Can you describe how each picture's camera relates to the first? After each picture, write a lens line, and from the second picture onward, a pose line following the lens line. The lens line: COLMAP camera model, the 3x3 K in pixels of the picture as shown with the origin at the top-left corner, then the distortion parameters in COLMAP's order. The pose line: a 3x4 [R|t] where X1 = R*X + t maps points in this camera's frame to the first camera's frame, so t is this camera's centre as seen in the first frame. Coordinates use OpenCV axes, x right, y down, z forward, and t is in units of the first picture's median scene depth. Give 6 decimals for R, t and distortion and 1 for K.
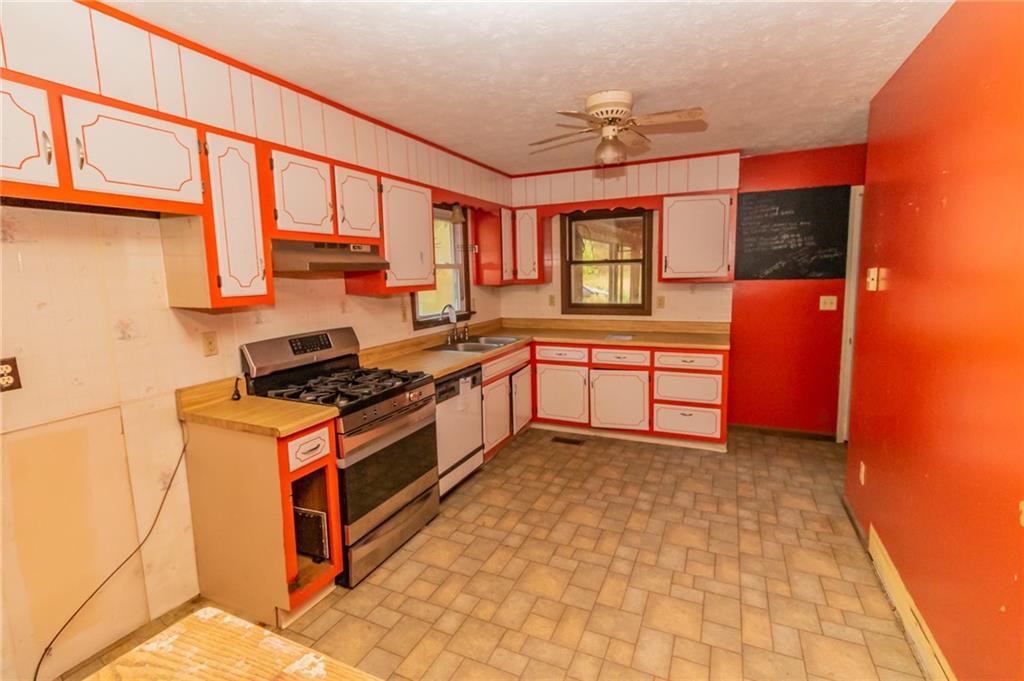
lens RADIAL K [[464.8, 0, 514.8], [0, 464.8, 330.9], [0, 0, 1]] dist [-0.001235, -0.000171]
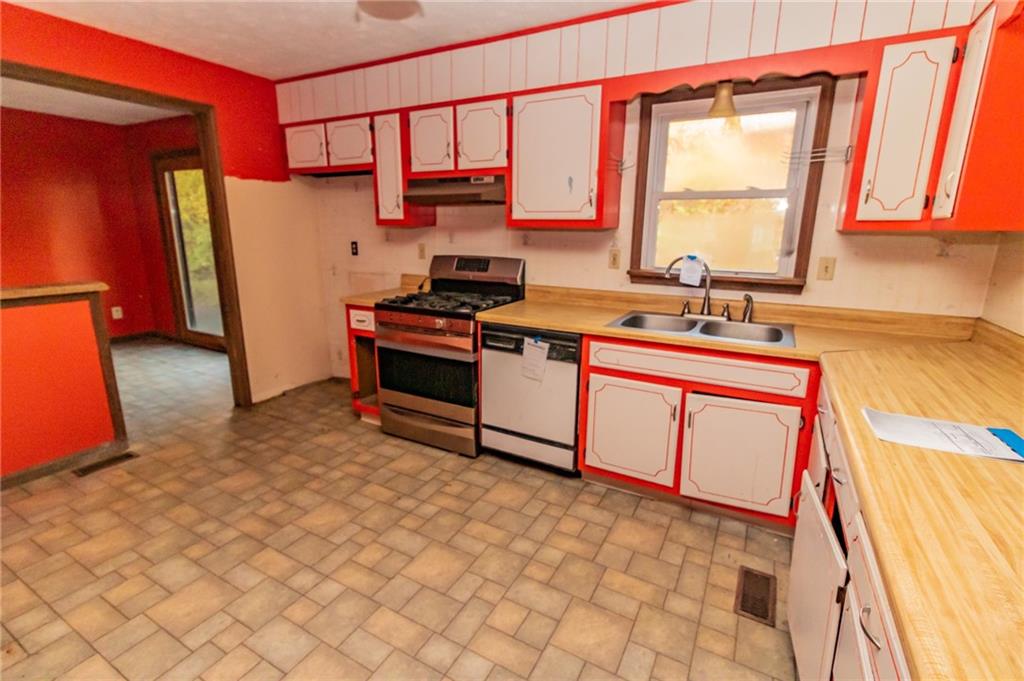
lens RADIAL K [[464.8, 0, 514.8], [0, 464.8, 330.9], [0, 0, 1]] dist [-0.001235, -0.000171]
pose [[-0.068427, 0.244566, -0.967215, 0.701558], [-0.132526, 0.958668, 0.251780, -0.115534], [0.988815, 0.145409, -0.033187, 1.070254]]
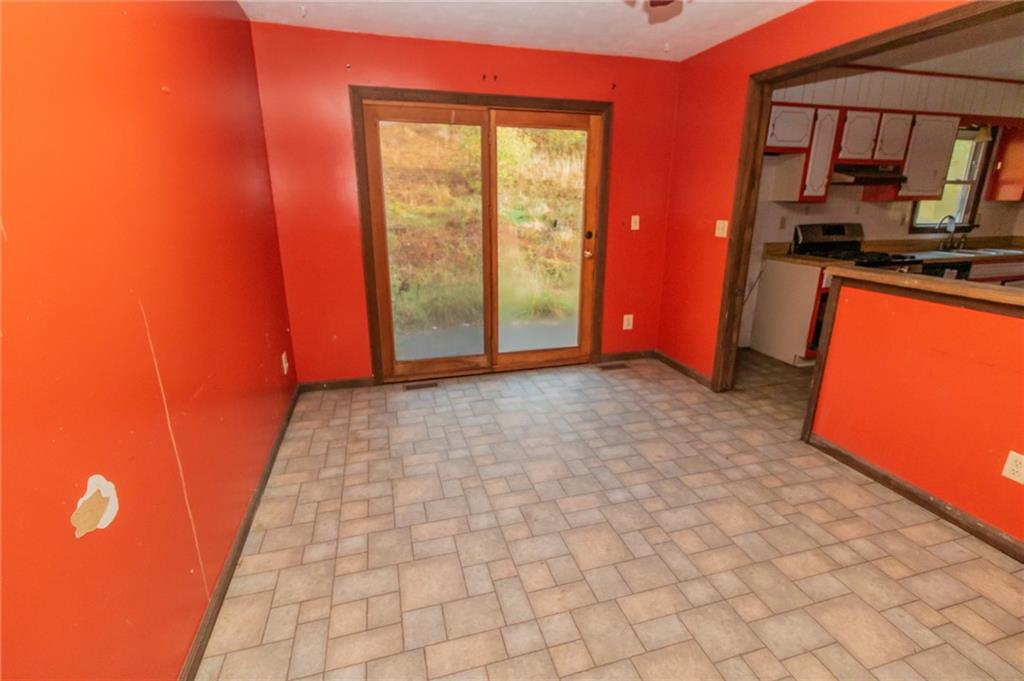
lens RADIAL K [[464.8, 0, 514.8], [0, 464.8, 330.9], [0, 0, 1]] dist [-0.001235, -0.000171]
pose [[0.642174, 0.229283, -0.731466, 0.106118], [-0.110752, 0.971959, 0.207435, 0.143800], [0.758516, -0.052198, 0.649560, -0.844895]]
